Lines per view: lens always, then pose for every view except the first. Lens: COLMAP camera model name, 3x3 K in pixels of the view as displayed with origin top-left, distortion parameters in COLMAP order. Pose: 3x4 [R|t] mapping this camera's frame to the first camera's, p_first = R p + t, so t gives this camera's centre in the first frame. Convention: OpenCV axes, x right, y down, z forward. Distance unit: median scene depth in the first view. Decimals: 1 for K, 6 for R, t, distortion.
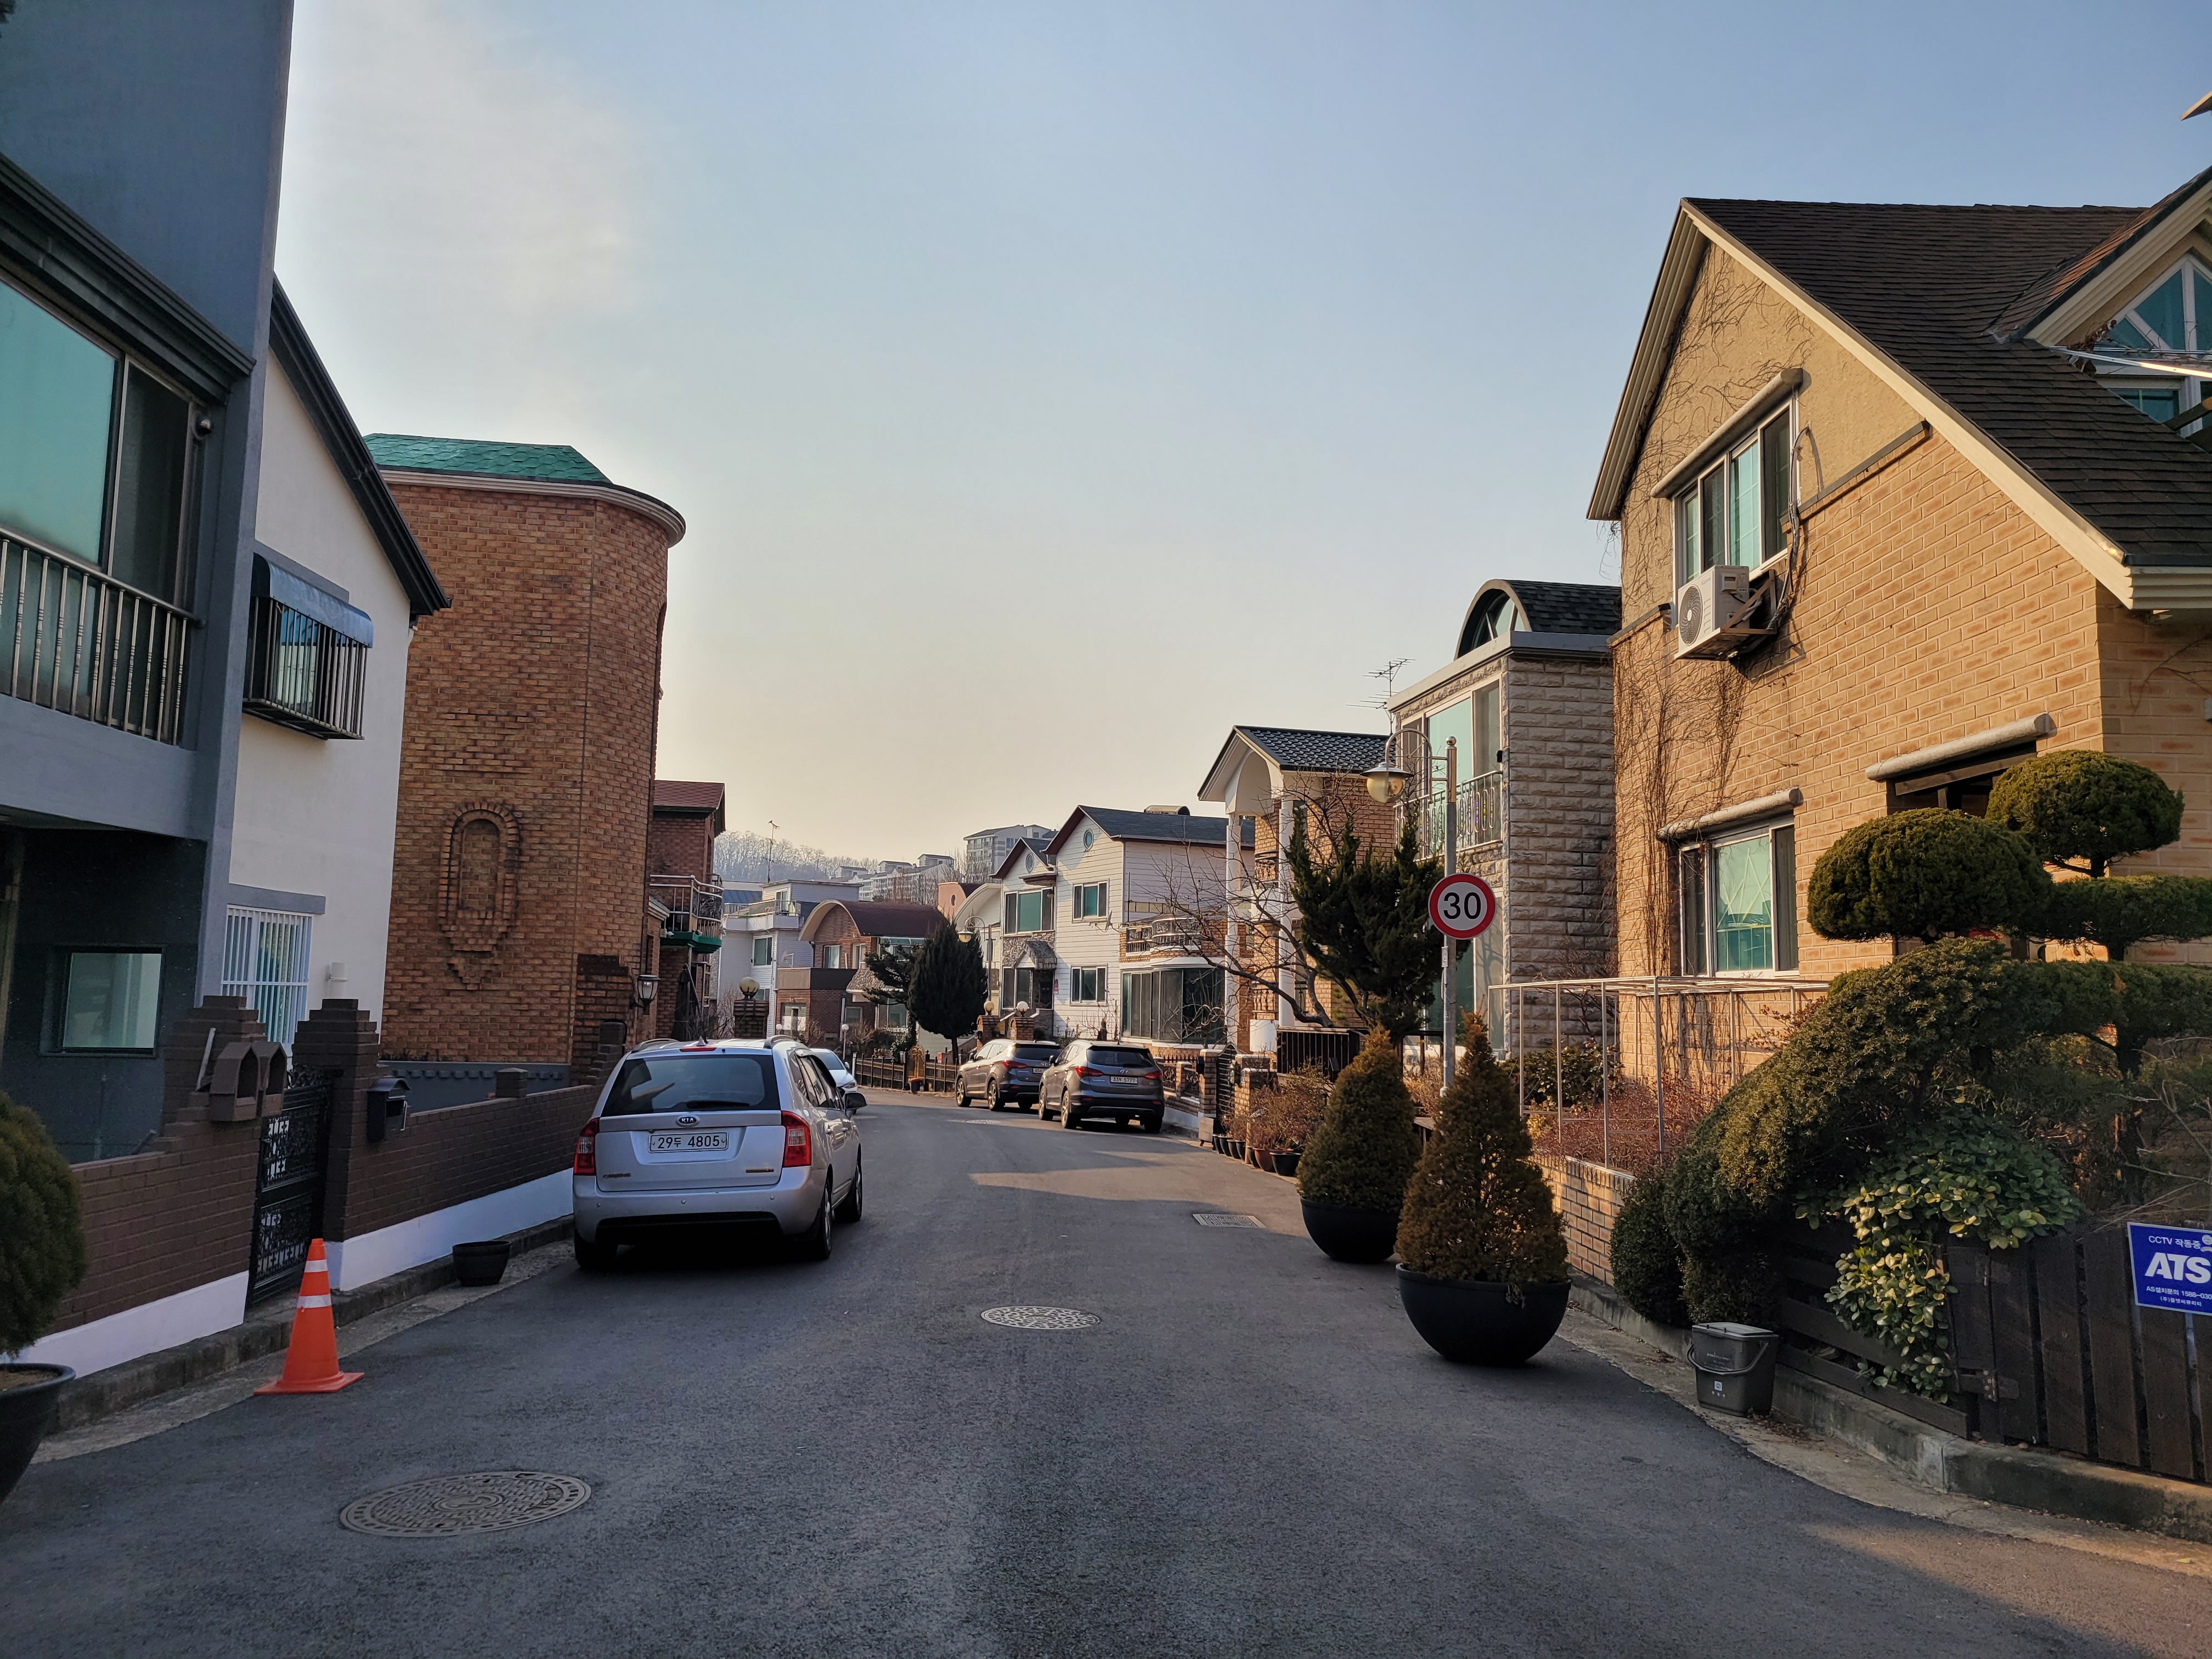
lens RADIAL K [[1632.5, 0, 1106.0], [0, 1632.5, 829.5], [0, 0, 1]] dist [0.065296, -0.050647]
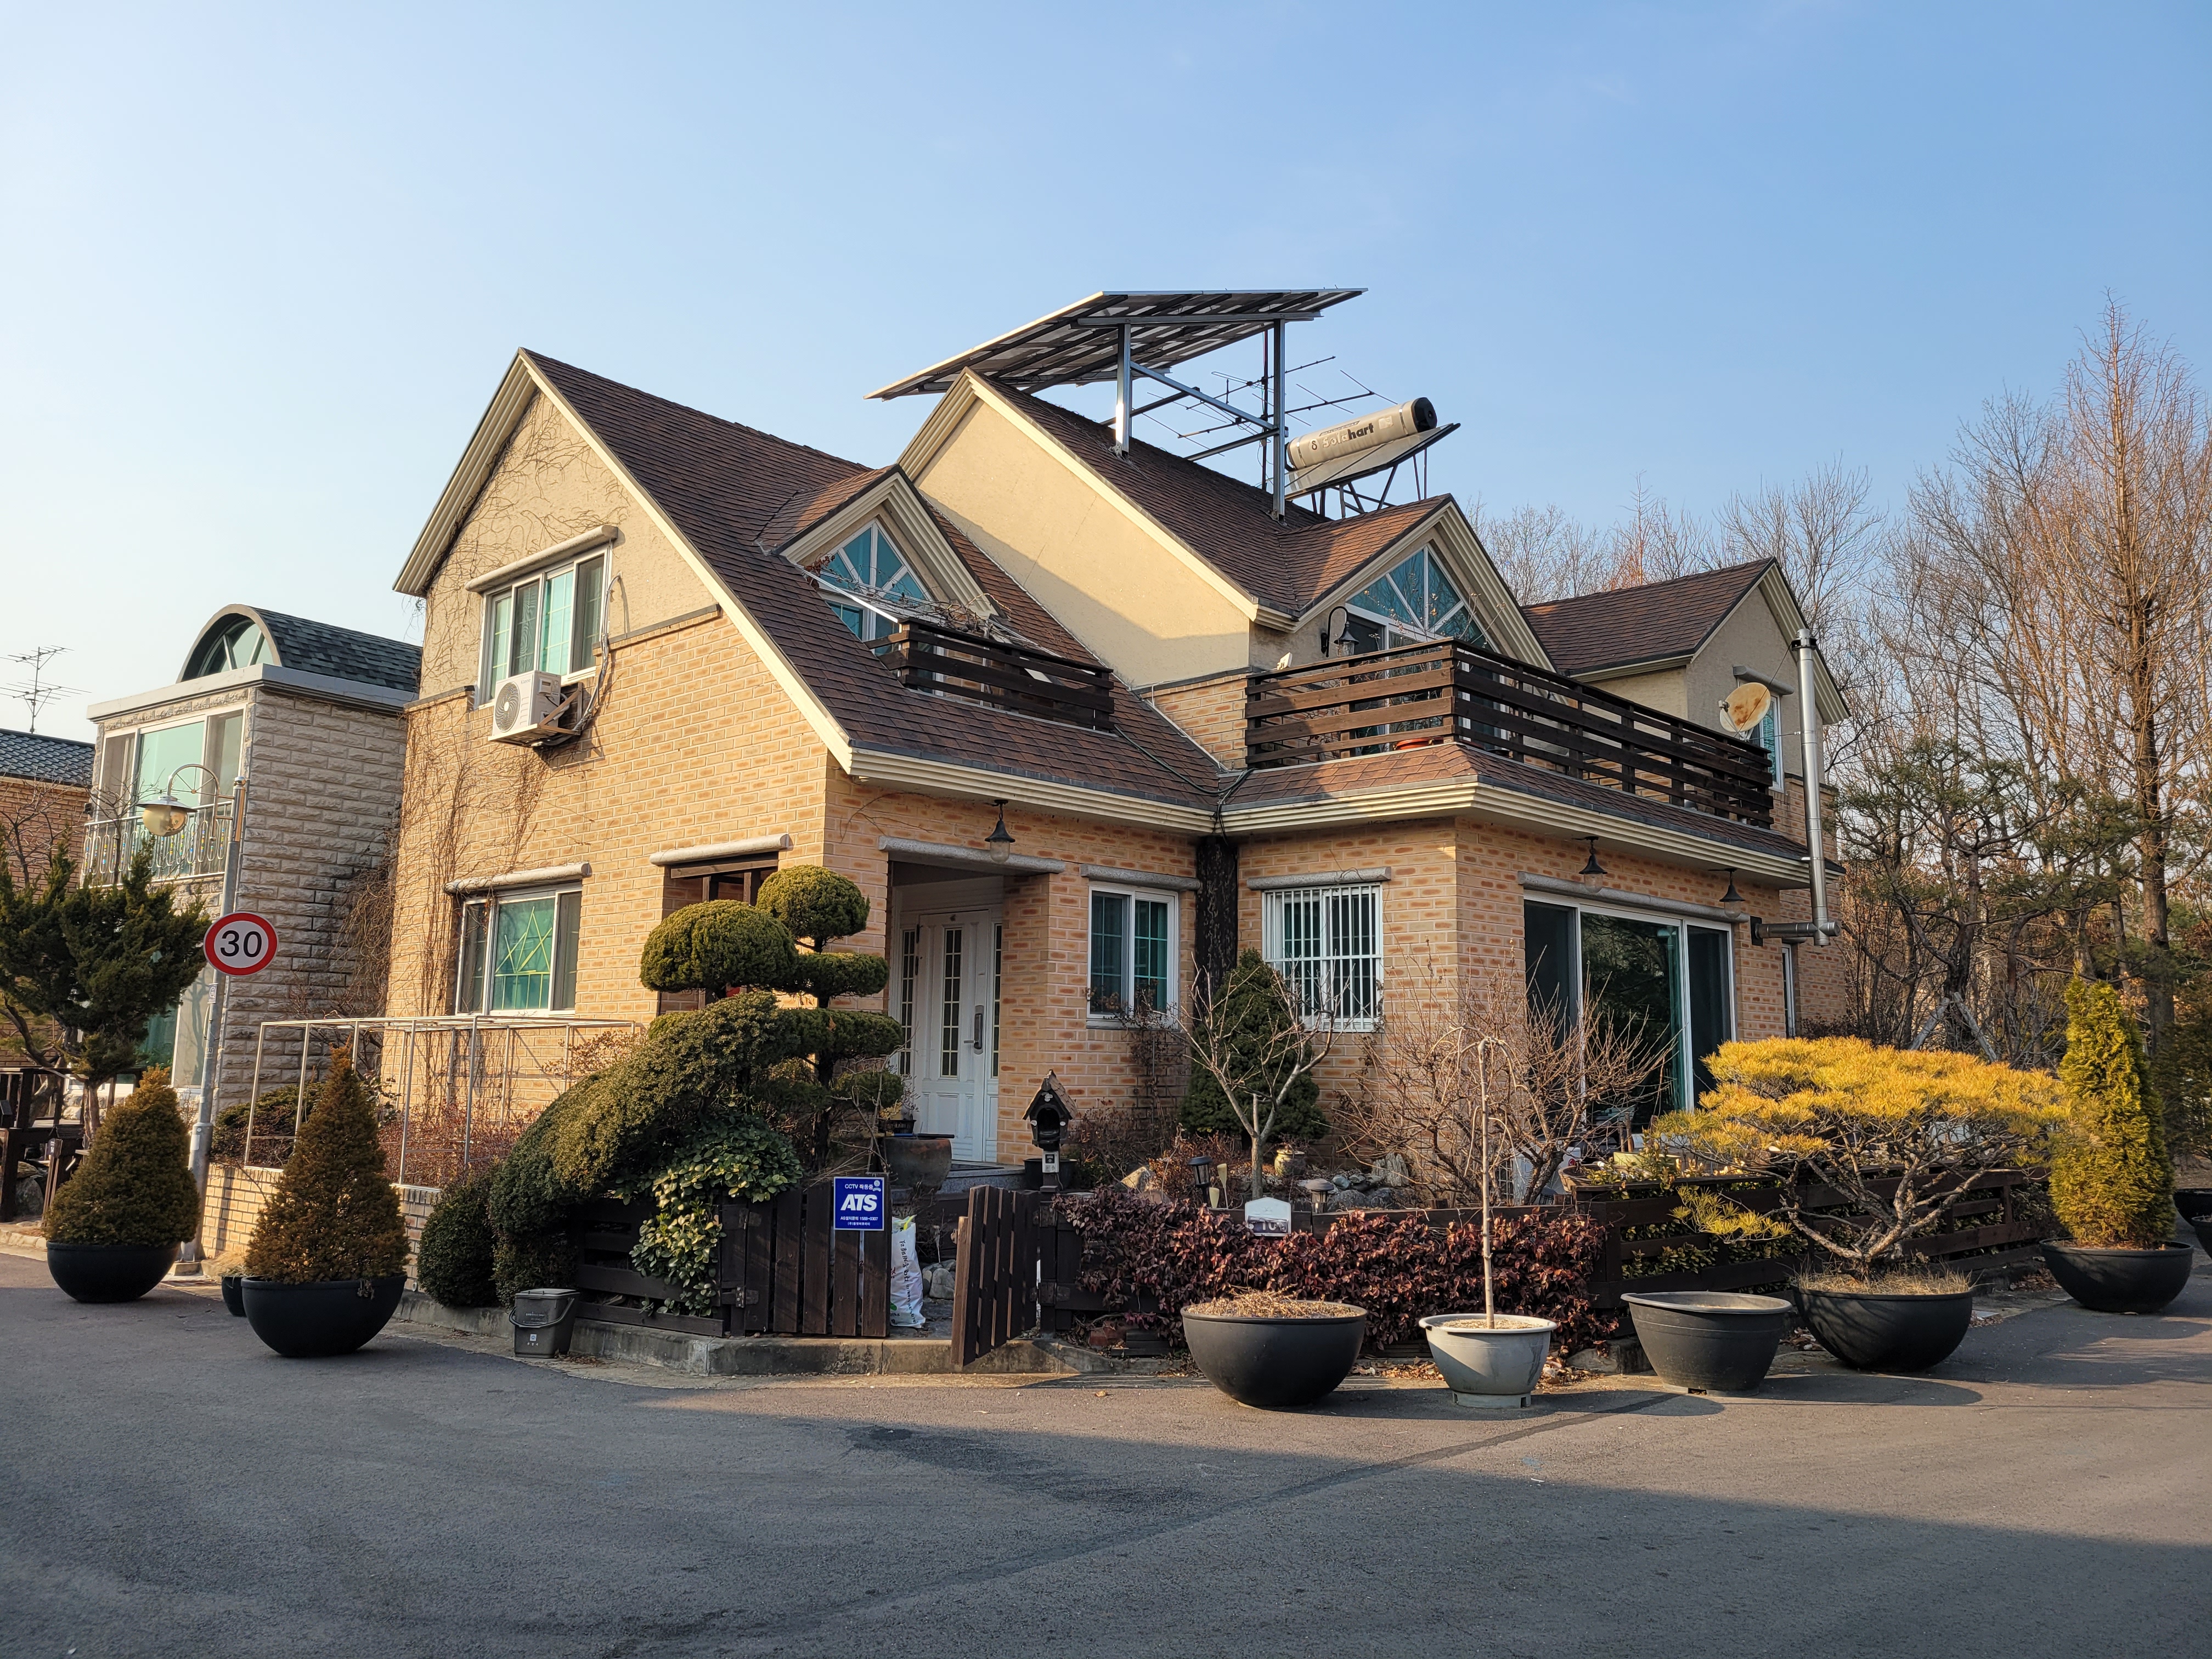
lens RADIAL K [[1632.5, 0, 1106.0], [0, 1632.5, 829.5], [0, 0, 1]] dist [0.065296, -0.050647]
pose [[0.707256, 0.090263, 0.701172, -0.181070], [-0.076315, 0.995768, -0.051210, -0.017496], [-0.702827, -0.017291, 0.711151, -0.156632]]
